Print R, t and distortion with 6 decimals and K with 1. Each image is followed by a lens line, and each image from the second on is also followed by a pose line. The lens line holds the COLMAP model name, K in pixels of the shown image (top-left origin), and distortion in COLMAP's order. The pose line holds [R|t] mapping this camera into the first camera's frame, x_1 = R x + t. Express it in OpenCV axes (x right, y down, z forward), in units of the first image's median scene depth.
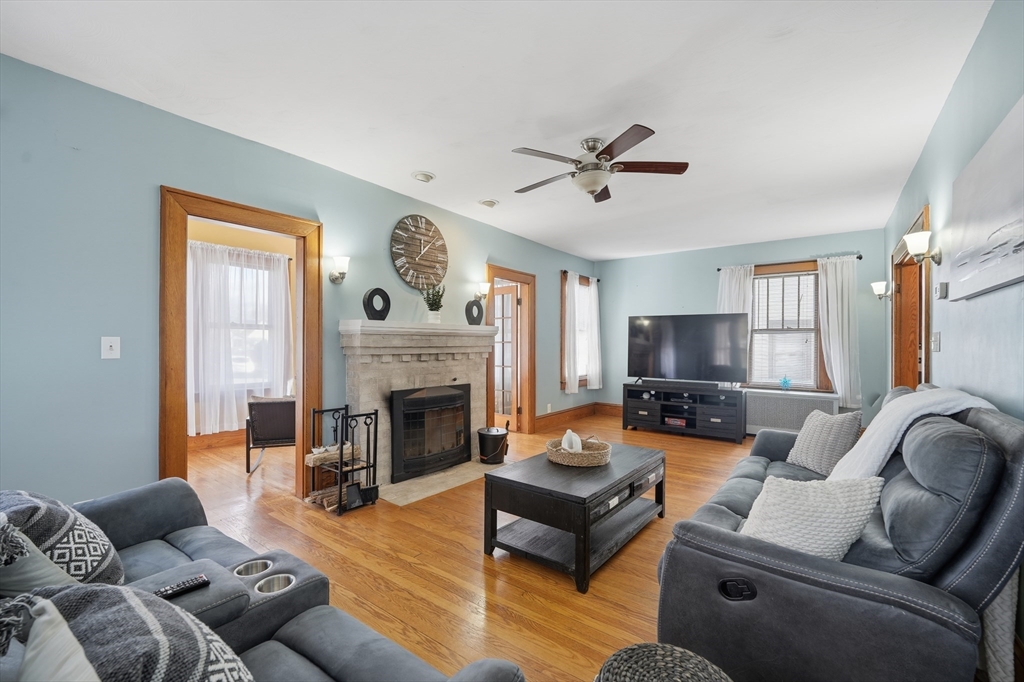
lens RADIAL K [[424.1, 0, 519.0], [0, 424.1, 345.0], [0, 0, 1]] dist [-0.013473, 0.001604]
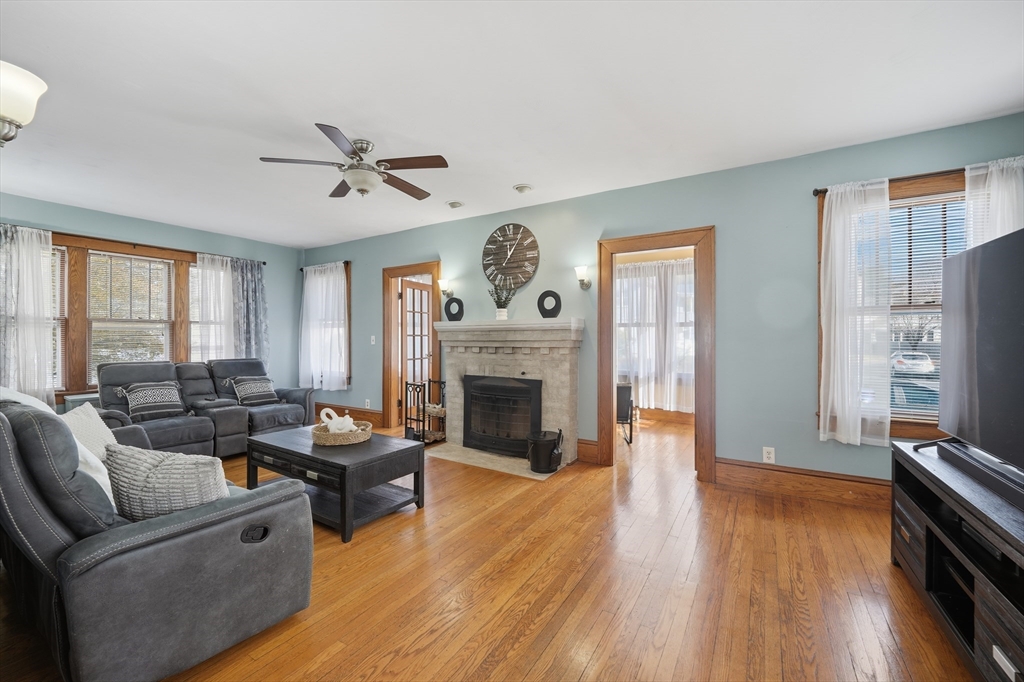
lens RADIAL K [[424.1, 0, 482.3], [0, 424.1, 335.4], [0, 0, 1]] dist [-0.013473, 0.001604]
pose [[0.039841, -0.006264, -0.999186, 0.905569], [-0.001244, 0.999979, -0.006319, -0.003279], [0.999205, 0.001495, 0.039832, 0.907329]]
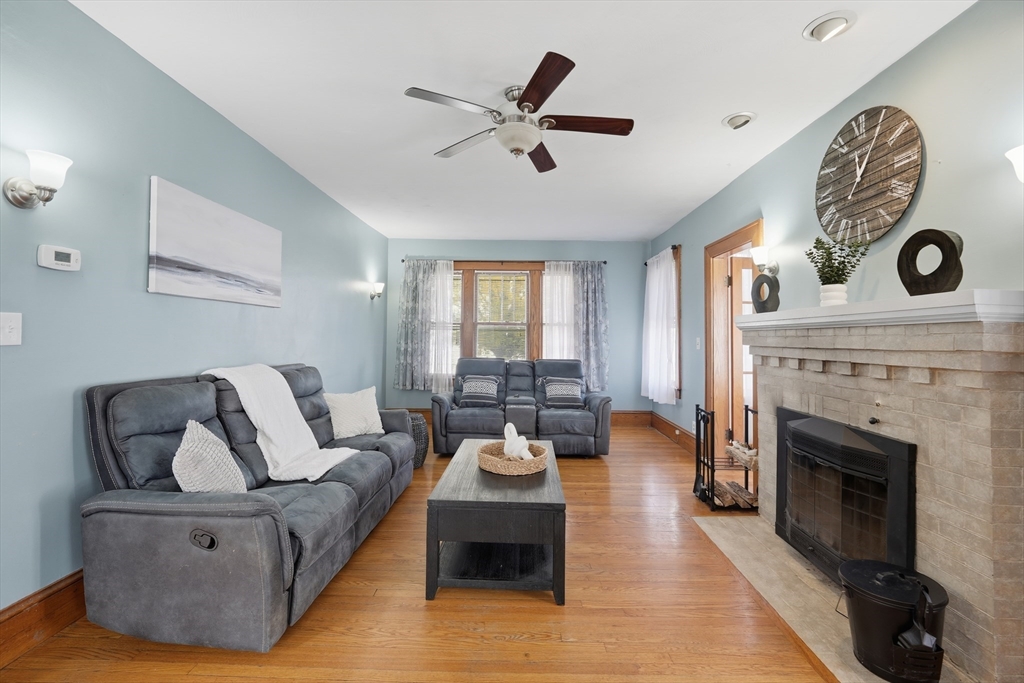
lens RADIAL K [[424.1, 0, 515.4], [0, 424.1, 319.4], [0, 0, 1]] dist [-0.013473, 0.001604]
pose [[-0.815944, -0.033932, -0.577134, 0.460392], [-0.012351, 0.999071, -0.041277, -0.006480], [0.577999, -0.026552, -0.815605, 1.212616]]
